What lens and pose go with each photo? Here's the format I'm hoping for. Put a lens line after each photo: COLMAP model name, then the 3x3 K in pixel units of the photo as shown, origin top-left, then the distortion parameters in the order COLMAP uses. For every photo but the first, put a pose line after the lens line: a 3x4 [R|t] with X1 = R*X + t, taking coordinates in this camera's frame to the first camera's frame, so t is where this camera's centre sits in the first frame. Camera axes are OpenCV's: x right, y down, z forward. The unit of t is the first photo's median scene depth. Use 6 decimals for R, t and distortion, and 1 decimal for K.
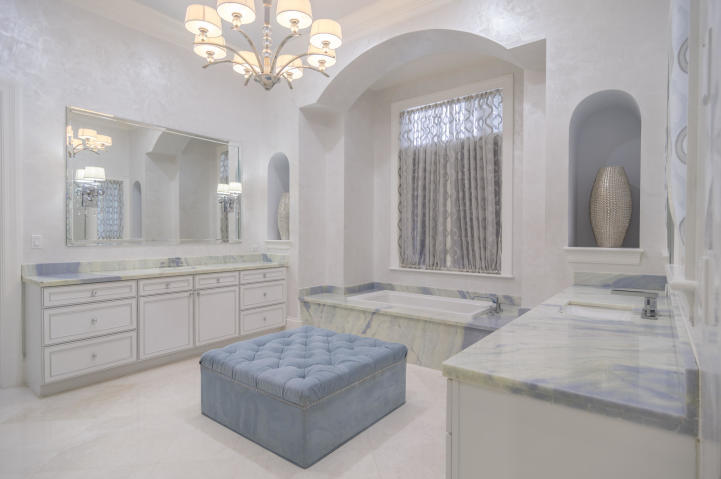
lens RADIAL K [[384.4, 0, 359.6], [0, 384.4, 237.2], [0, 0, 1]] dist [0.000657, 0.001512]
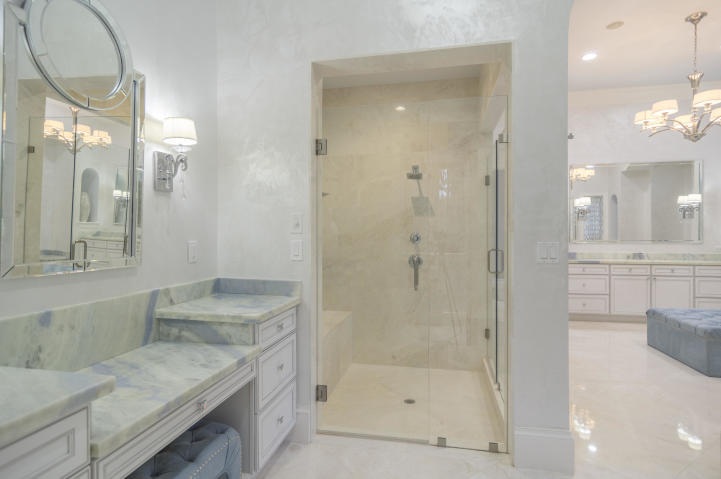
lens RADIAL K [[384.4, 0, 359.6], [0, 384.4, 237.2], [0, 0, 1]] dist [0.000657, 0.001512]
pose [[0.436348, 0.001127, -0.899777, 0.329344], [-0.007767, 0.999967, -0.002514, 0.006496], [0.899745, 0.008086, 0.436342, -0.514828]]
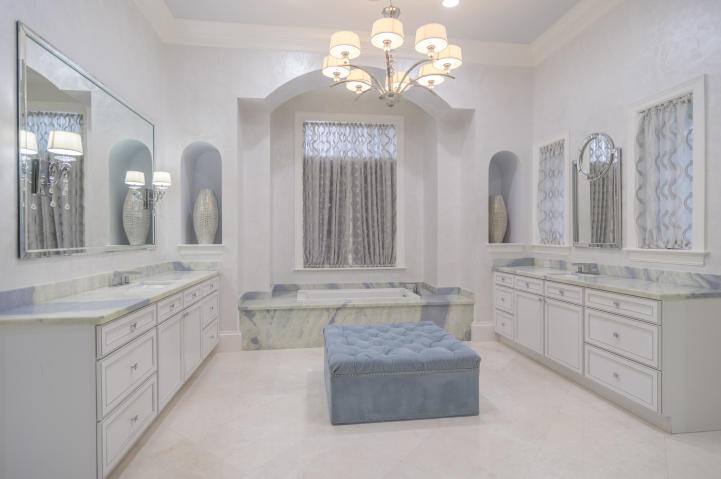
lens RADIAL K [[384.4, 0, 359.6], [0, 384.4, 237.2], [0, 0, 1]] dist [0.000657, 0.001512]
pose [[0.693204, -0.009149, 0.720683, -0.639966], [0.012658, 0.999920, 0.000519, -0.005108], [-0.720630, 0.008763, 0.693264, 0.176134]]
